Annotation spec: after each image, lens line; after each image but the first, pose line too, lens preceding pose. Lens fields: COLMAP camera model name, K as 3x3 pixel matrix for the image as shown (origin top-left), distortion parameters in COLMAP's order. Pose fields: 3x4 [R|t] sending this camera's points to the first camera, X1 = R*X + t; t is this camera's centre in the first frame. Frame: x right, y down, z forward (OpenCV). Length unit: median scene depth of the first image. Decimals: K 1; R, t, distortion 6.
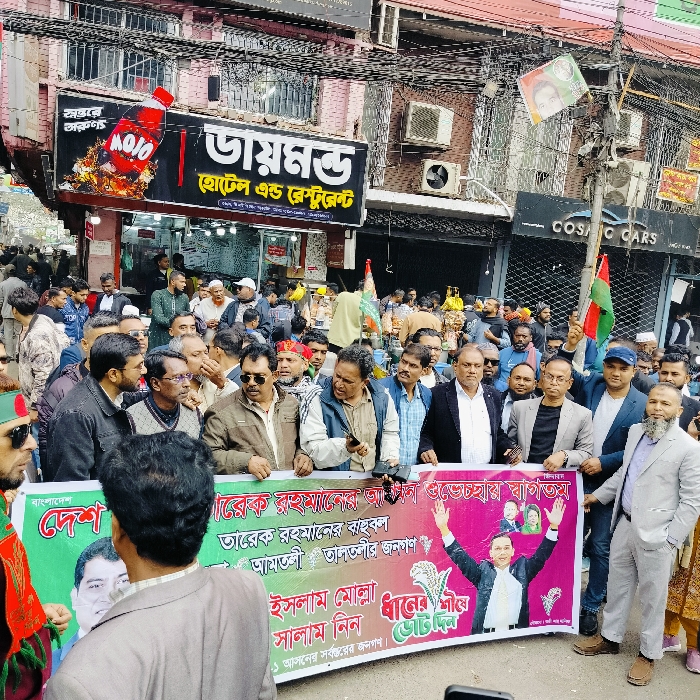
lens RADIAL K [[666.4, 0, 350.0], [0, 666.4, 350.0], [0, 0, 1]] dist [0.040429, -0.078864]
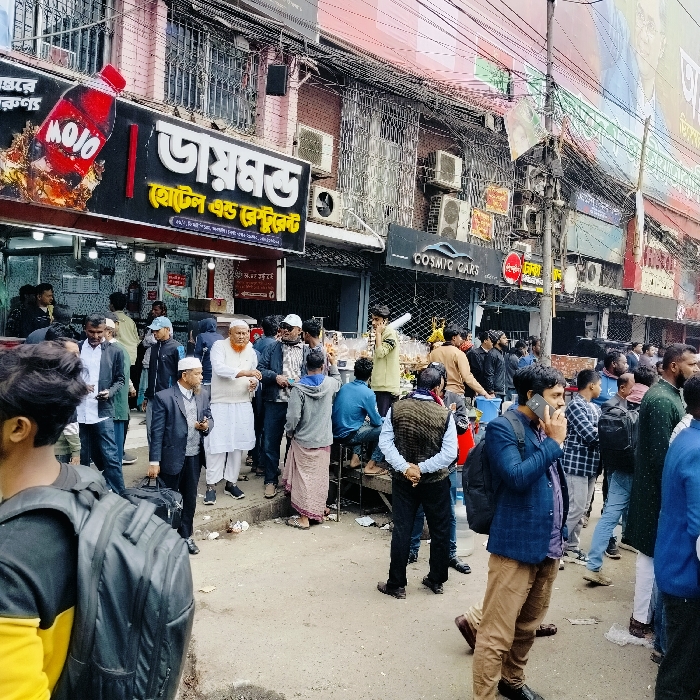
lens RADIAL K [[666.4, 0, 350.0], [0, 666.4, 350.0], [0, 0, 1]] dist [0.040429, -0.078864]
pose [[0.852082, -0.056136, 0.520389, -0.436394], [0.080600, 0.996446, -0.024485, -0.031197], [-0.517165, 0.062806, 0.853578, 0.222769]]
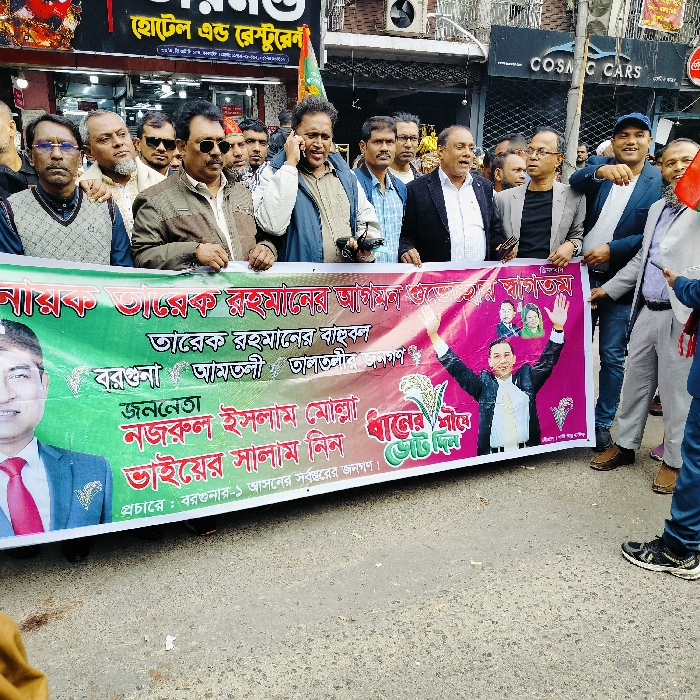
lens RADIAL K [[660.5, 0, 354.4], [0, 660.5, 349.7], [0, 0, 1]] dist [-0.002983, -0.006074]
pose [[0.995948, -0.086166, 0.025753, 0.005372], [0.081268, 0.984942, 0.152595, 0.057687], [-0.038514, -0.149883, 0.987953, 0.070171]]
